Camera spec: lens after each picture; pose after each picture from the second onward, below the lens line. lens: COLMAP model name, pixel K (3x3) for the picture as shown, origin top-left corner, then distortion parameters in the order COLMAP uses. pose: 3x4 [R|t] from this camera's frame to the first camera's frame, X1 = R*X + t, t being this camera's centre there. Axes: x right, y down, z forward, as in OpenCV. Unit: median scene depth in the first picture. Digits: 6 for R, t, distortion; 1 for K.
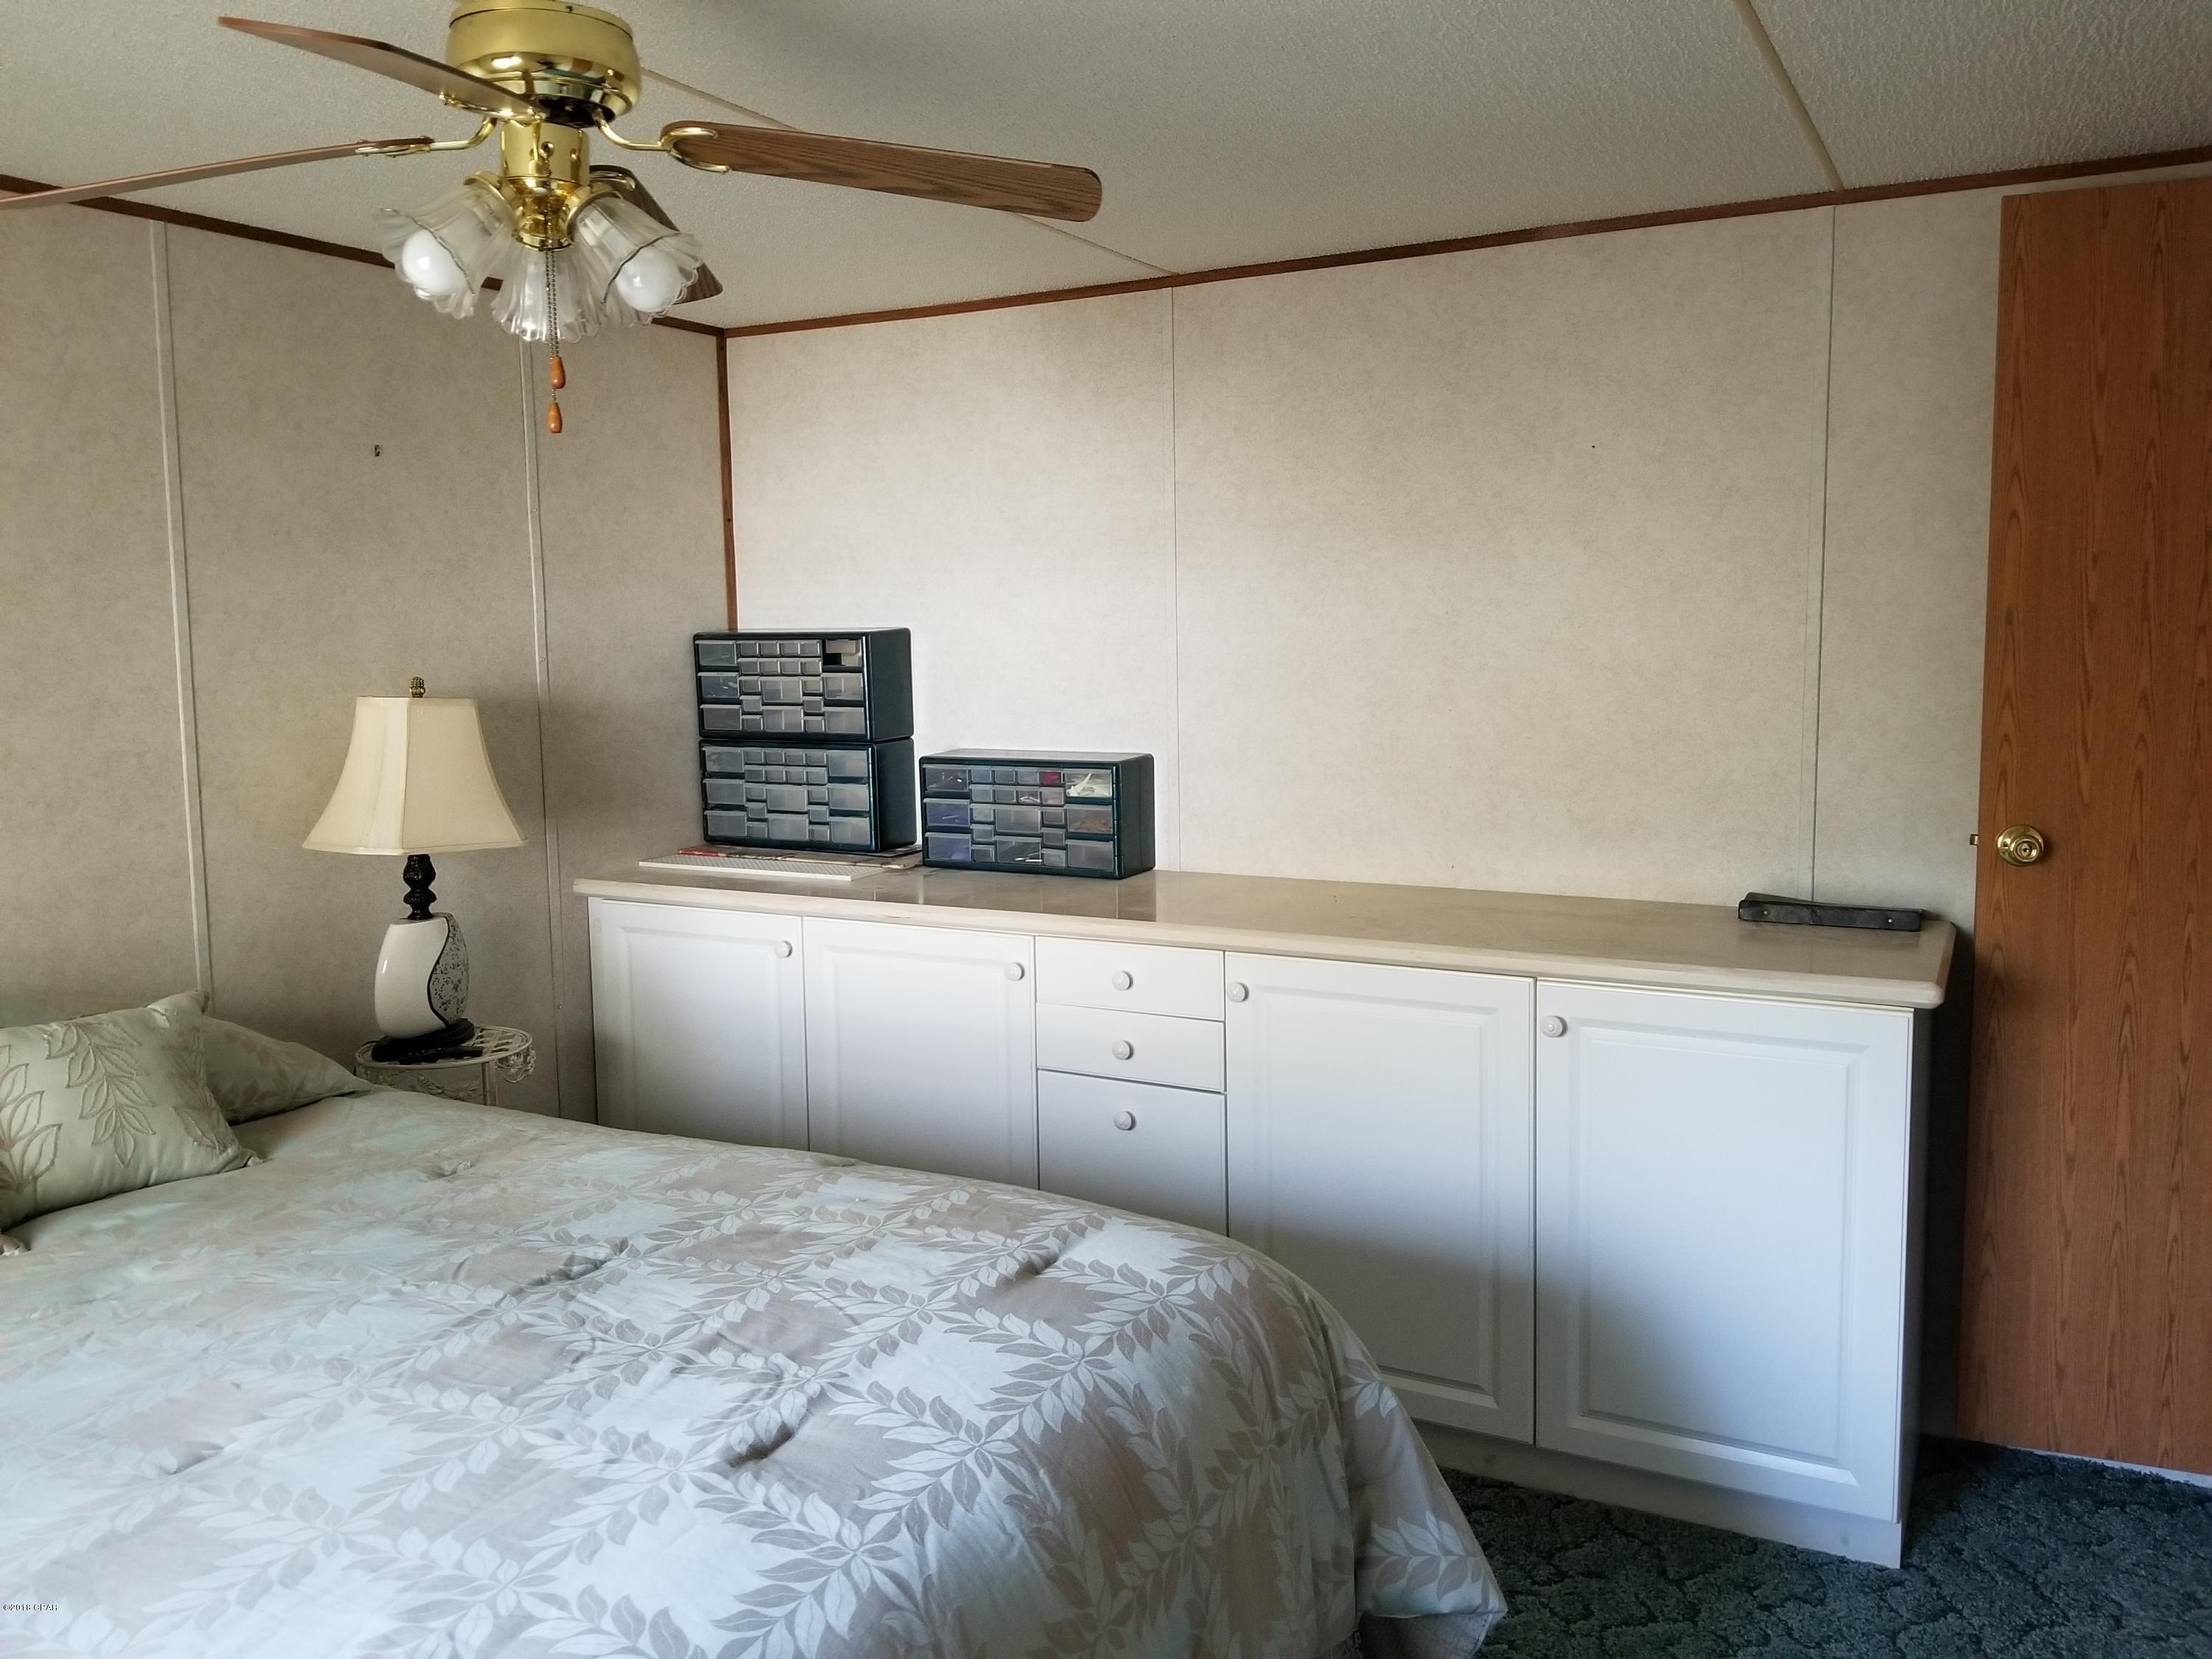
lens RADIAL K [[1739.5, 0, 1067.8], [0, 1739.5, 786.8], [0, 0, 1]] dist [0.048677, -0.079830]
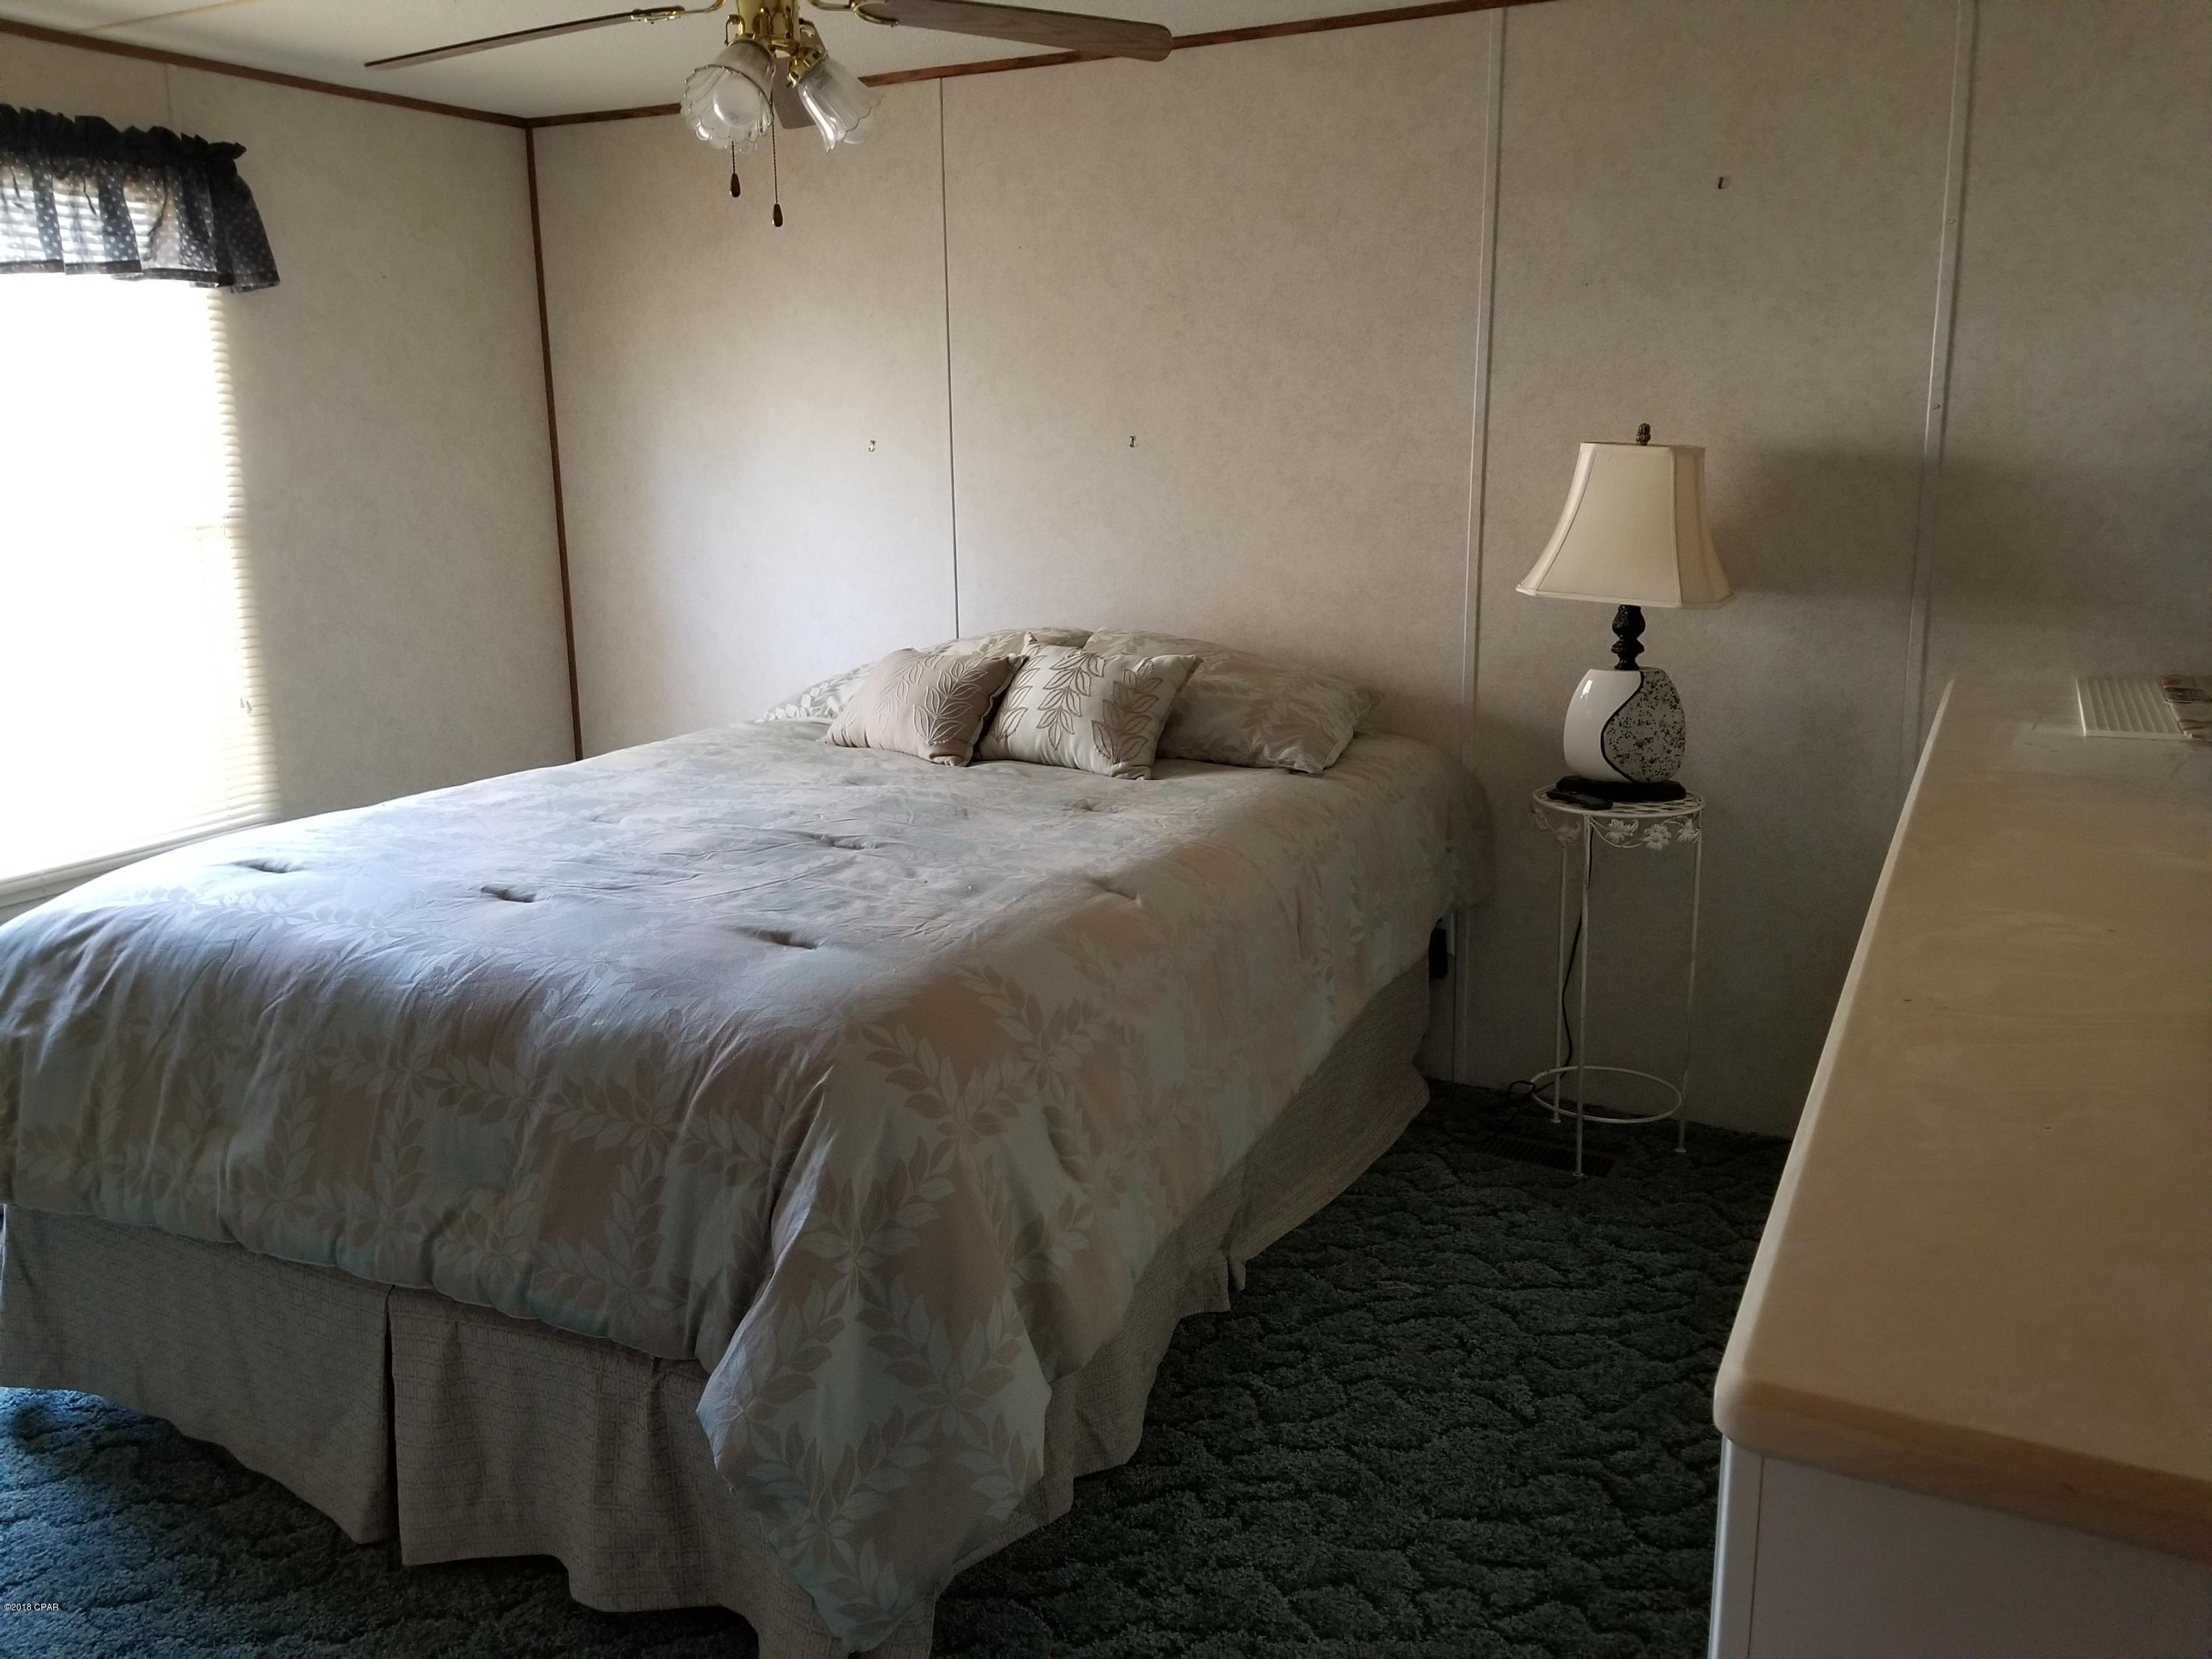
lens RADIAL K [[1739.5, 0, 1067.8], [0, 1739.5, 786.8], [0, 0, 1]] dist [0.048677, -0.079830]
pose [[0.007118, 0.214546, -0.976688, 0.686643], [-0.080016, 0.973703, 0.213307, -0.052339], [0.996768, 0.076632, 0.024098, 0.730550]]
